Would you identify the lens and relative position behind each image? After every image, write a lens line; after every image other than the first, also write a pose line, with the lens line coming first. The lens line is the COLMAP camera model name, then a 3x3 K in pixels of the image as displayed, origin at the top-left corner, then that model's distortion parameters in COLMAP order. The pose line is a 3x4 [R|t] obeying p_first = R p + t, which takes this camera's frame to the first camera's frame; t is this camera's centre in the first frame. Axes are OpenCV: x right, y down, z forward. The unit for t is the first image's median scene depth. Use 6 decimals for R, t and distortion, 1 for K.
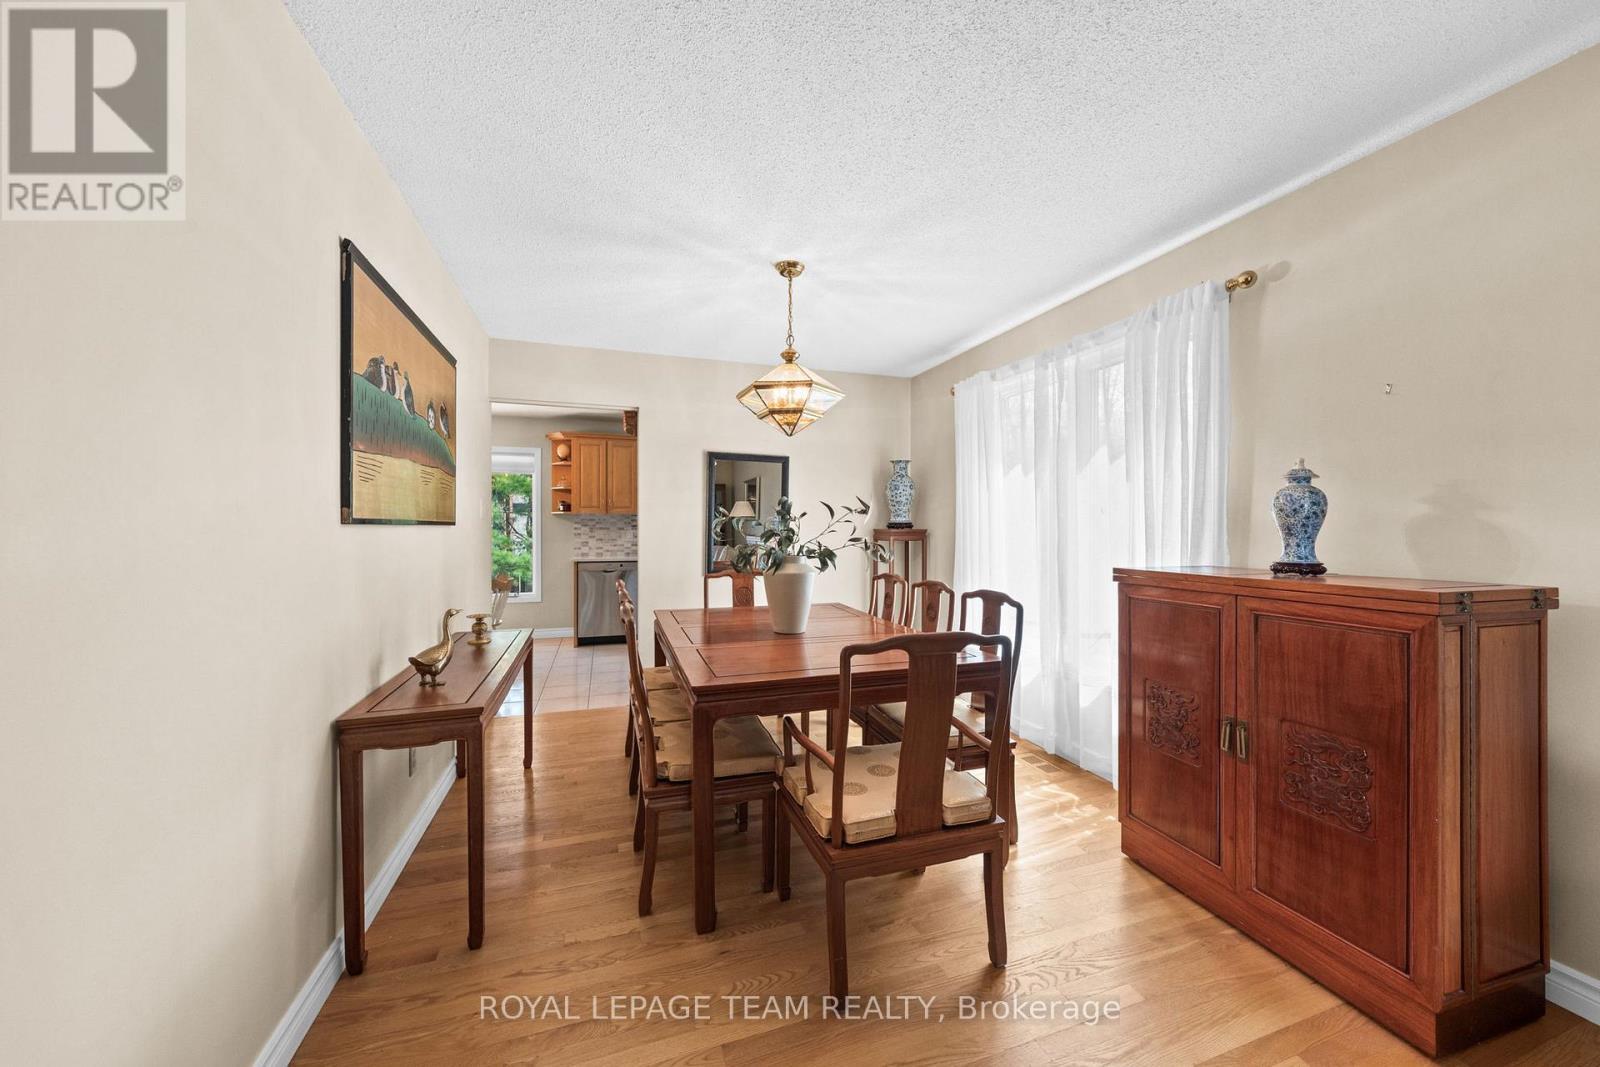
lens RADIAL K [[567.2, 0, 802.8], [0, 567.2, 528.3], [0, 0, 1]] dist [-0.001623, -0.000088]
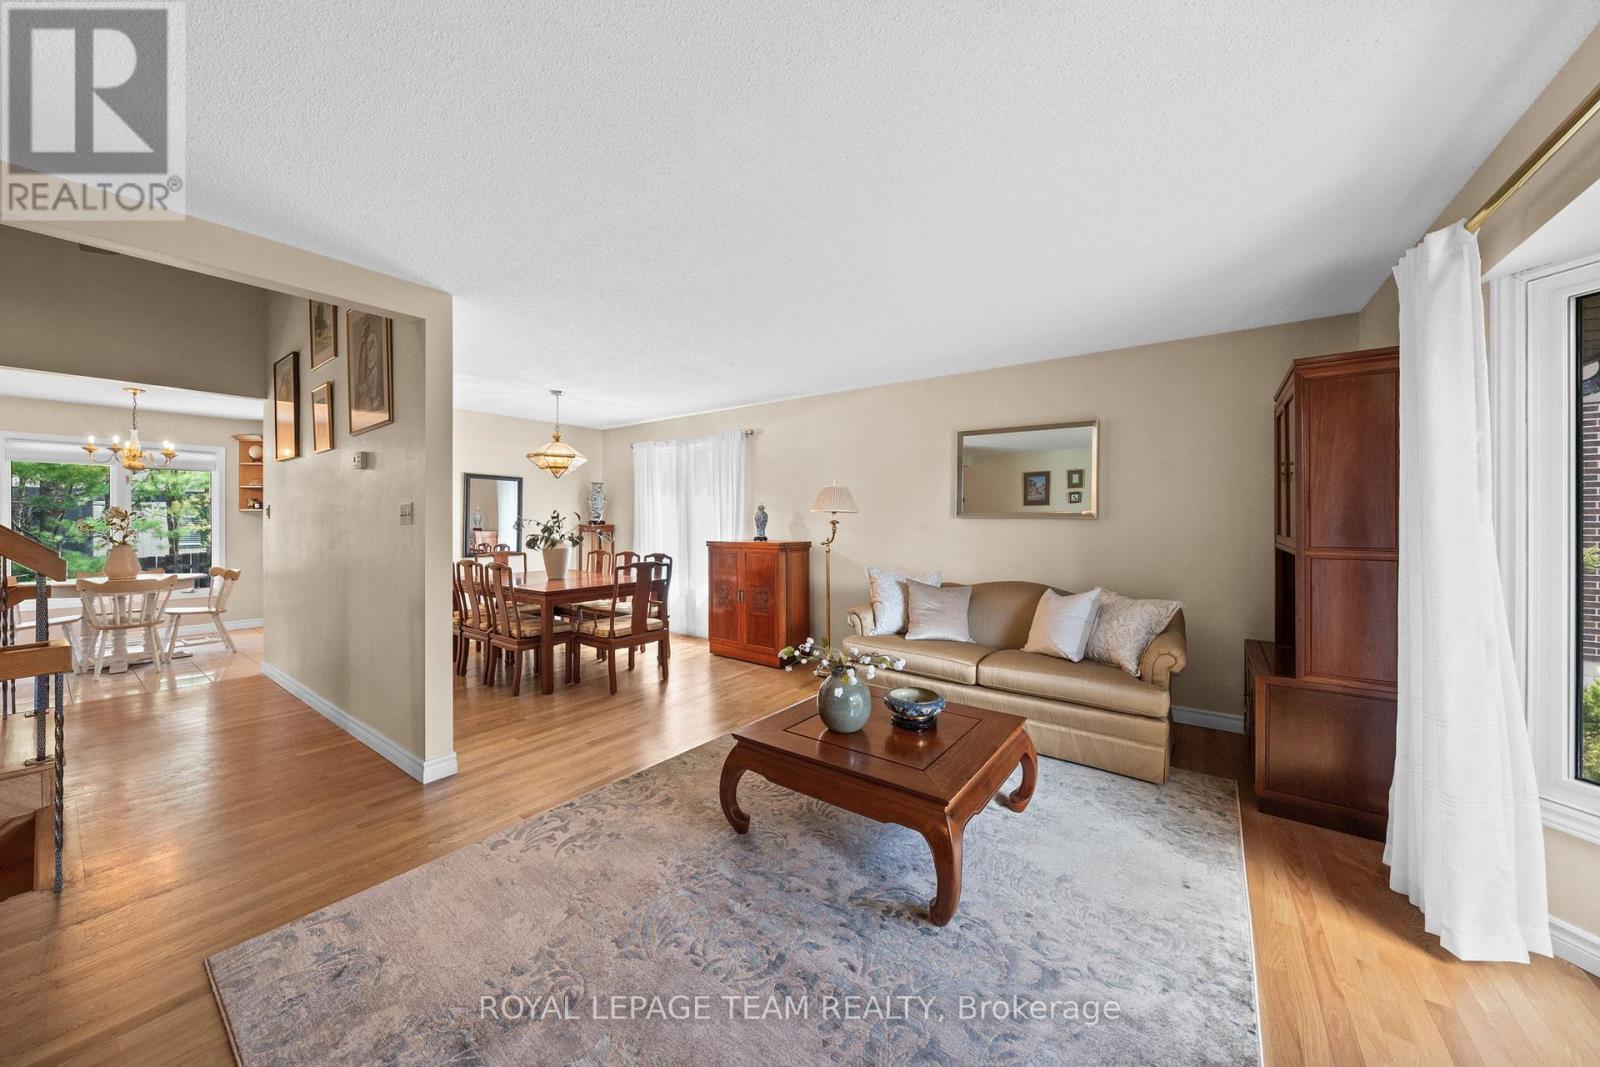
lens RADIAL K [[567.2, 0, 802.8], [0, 567.2, 528.3], [0, 0, 1]] dist [-0.001623, -0.000088]
pose [[0.819469, -0.009769, 0.573040, -0.485815], [0.000181, 0.999859, 0.016786, -0.025860], [-0.573124, -0.013652, 0.819355, -1.168402]]
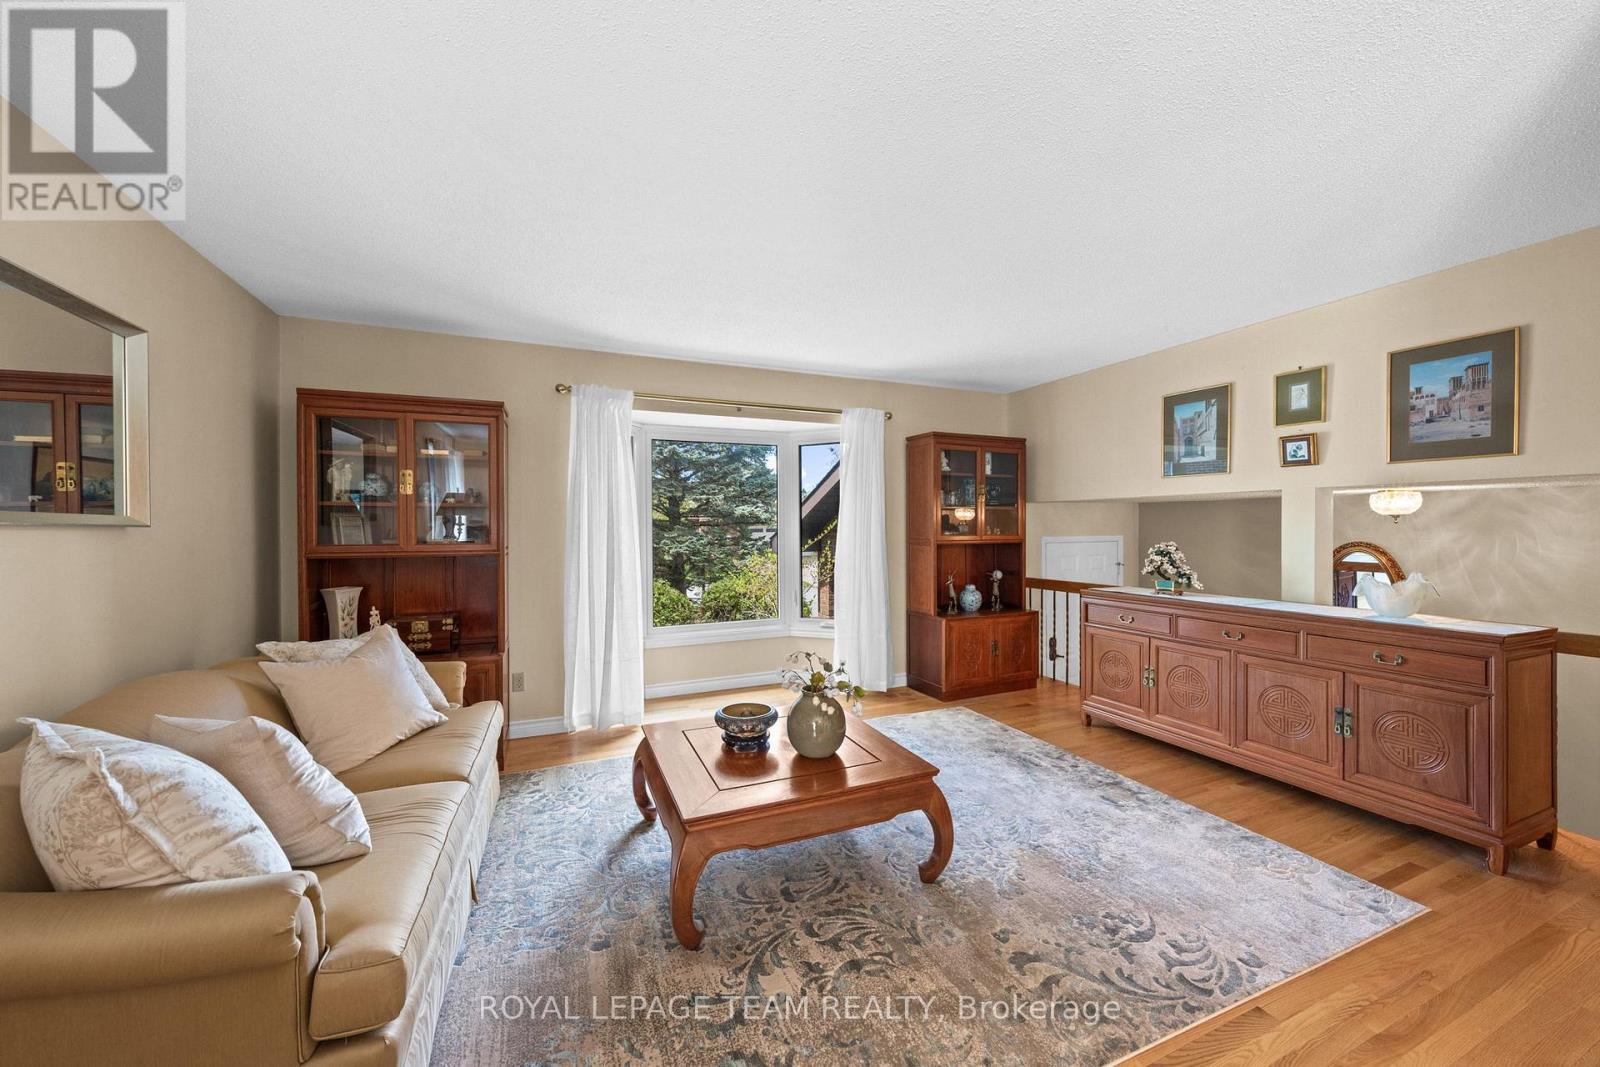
lens RADIAL K [[595.0, 0, 799.9], [0, 595.0, 530.5], [0, 0, 1]] dist [-0.001196, -0.000099]
pose [[-0.997406, 0.004403, -0.071841, 0.250500], [0.003561, 0.999924, 0.011839, -0.028352], [0.071887, 0.011552, -0.997346, 0.592370]]
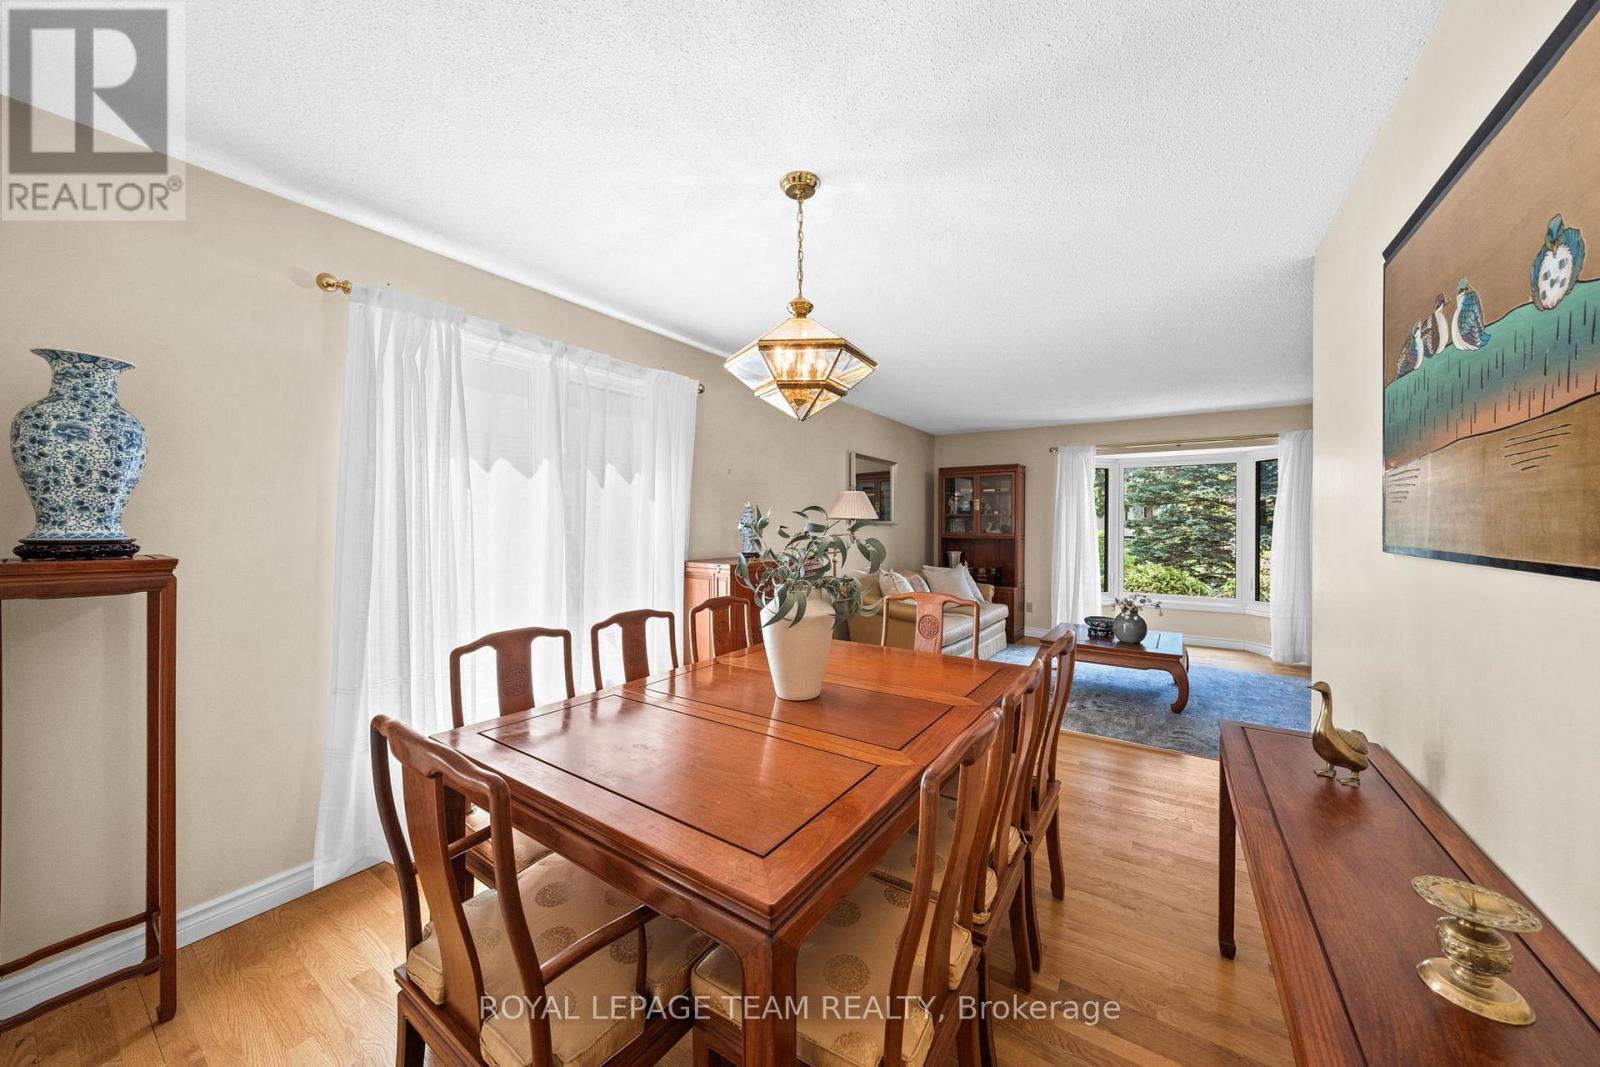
lens RADIAL K [[550.9, 0, 800.8], [0, 550.9, 526.4], [0, 0, 1]] dist [-0.000704, -0.000050]
pose [[-0.602652, -0.006736, 0.797976, -0.630564], [0.000005, 0.999964, 0.008445, -0.039209], [-0.798004, 0.005094, -0.602630, 1.555254]]
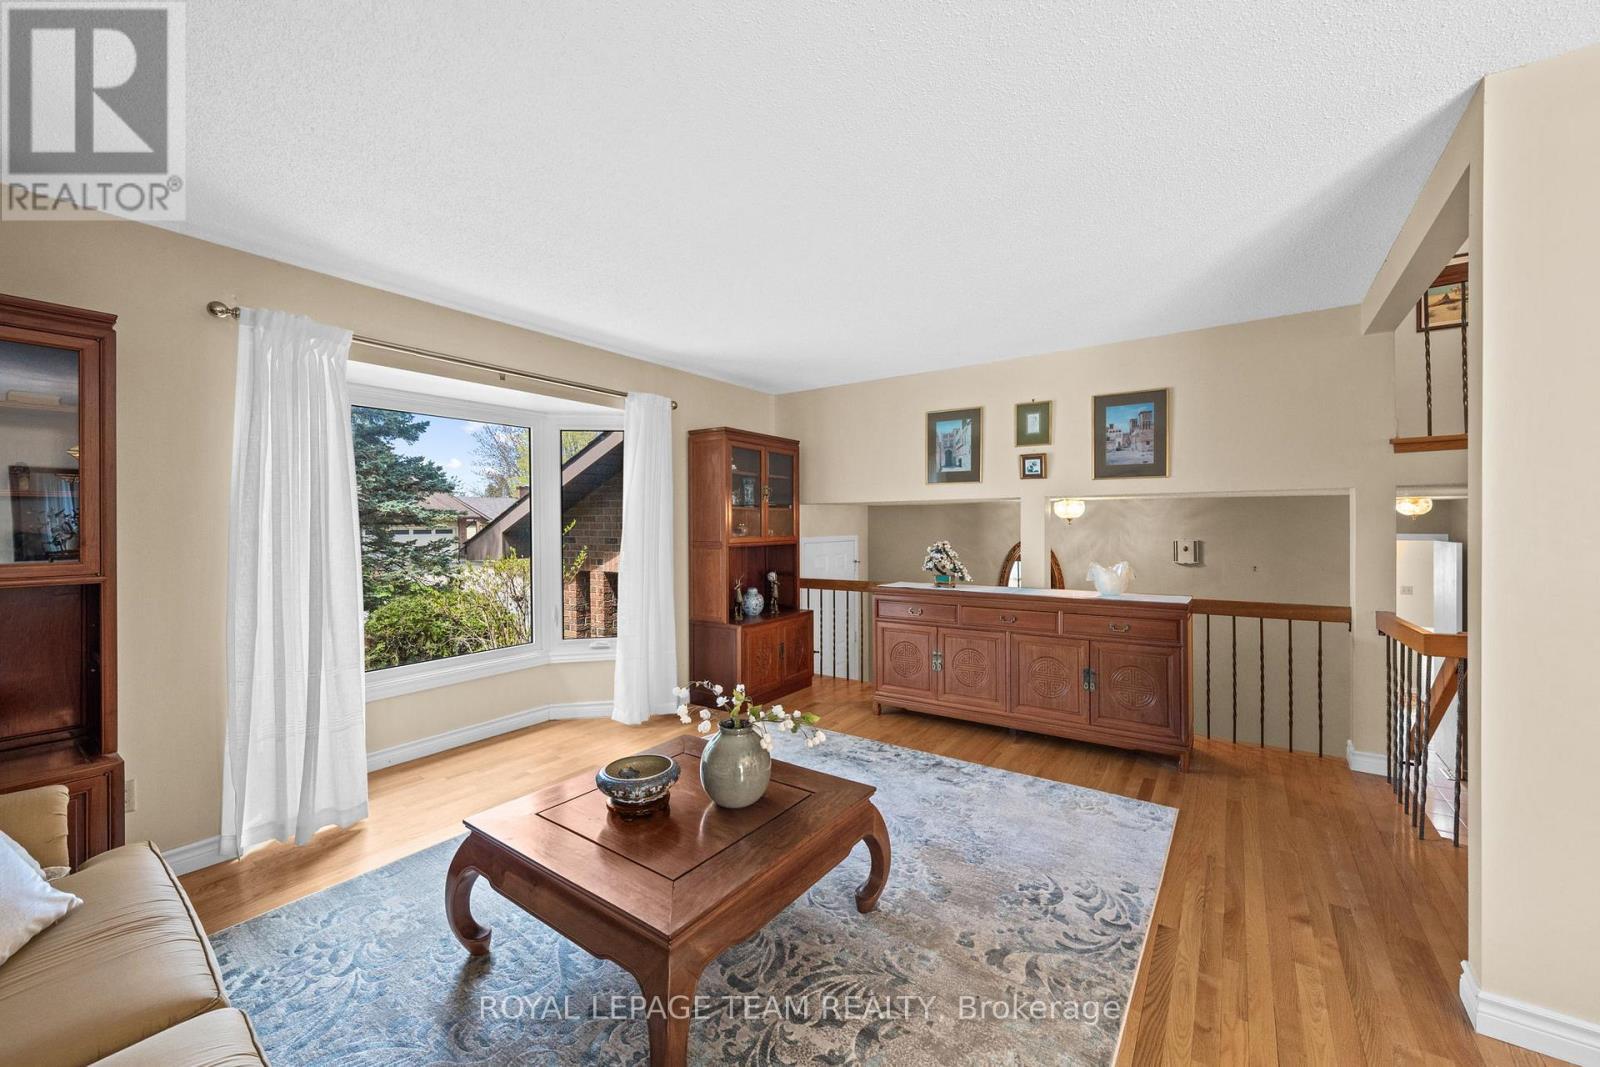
lens RADIAL K [[618.0, 0, 806.4], [0, 618.0, 526.1], [0, 0, 1]] dist [-0.001151, -0.000174]
pose [[-0.810787, 0.006546, -0.585304, 0.574276], [0.003416, 0.999973, 0.006452, -0.034188], [0.585331, 0.003232, -0.810788, 0.367015]]
